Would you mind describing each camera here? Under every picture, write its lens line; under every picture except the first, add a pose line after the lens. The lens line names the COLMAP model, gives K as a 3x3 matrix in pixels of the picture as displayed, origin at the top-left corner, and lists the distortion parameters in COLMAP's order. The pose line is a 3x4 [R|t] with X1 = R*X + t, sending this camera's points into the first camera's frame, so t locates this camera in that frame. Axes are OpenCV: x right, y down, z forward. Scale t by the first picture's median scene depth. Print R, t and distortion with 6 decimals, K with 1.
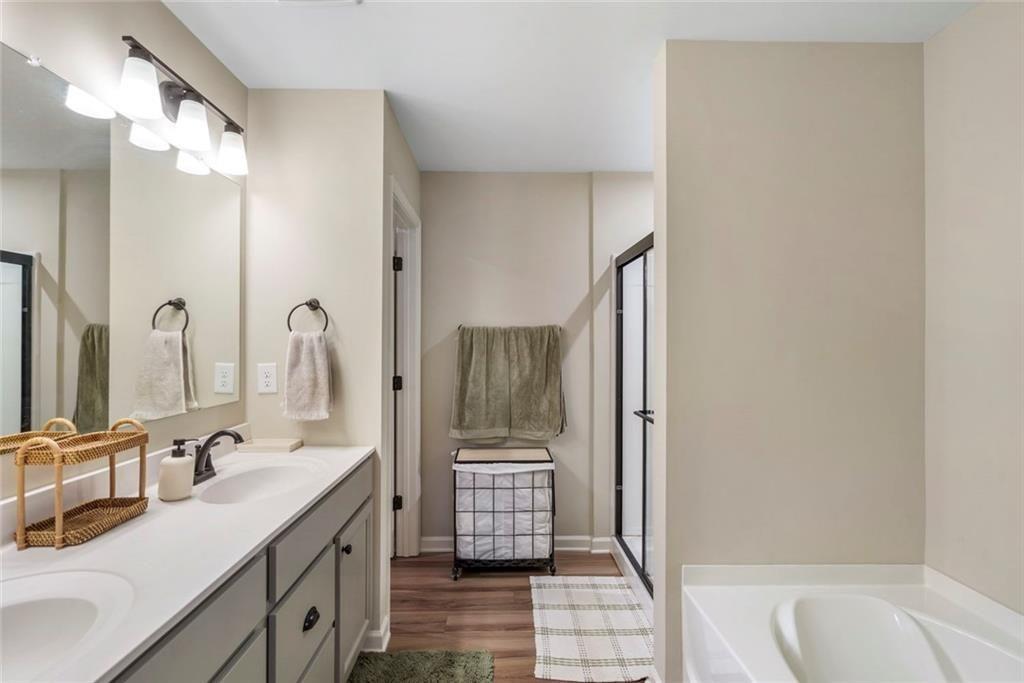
lens RADIAL K [[475.6, 0, 509.3], [0, 475.6, 343.3], [0, 0, 1]] dist [-0.013316, 0.007878]
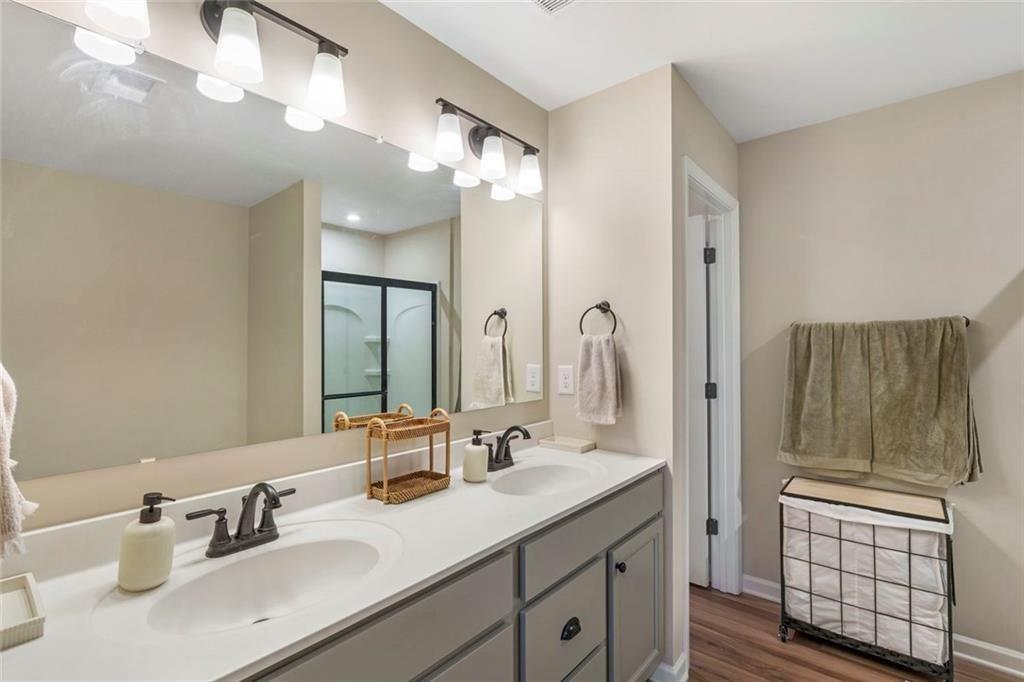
lens RADIAL K [[475.6, 0, 509.3], [0, 475.6, 342.8], [0, 0, 1]] dist [-0.013316, 0.007878]
pose [[0.749650, -0.009595, -0.661765, 0.072922], [0.005706, 0.999951, -0.008035, -0.000313], [0.661810, 0.002248, 0.749668, 0.097755]]
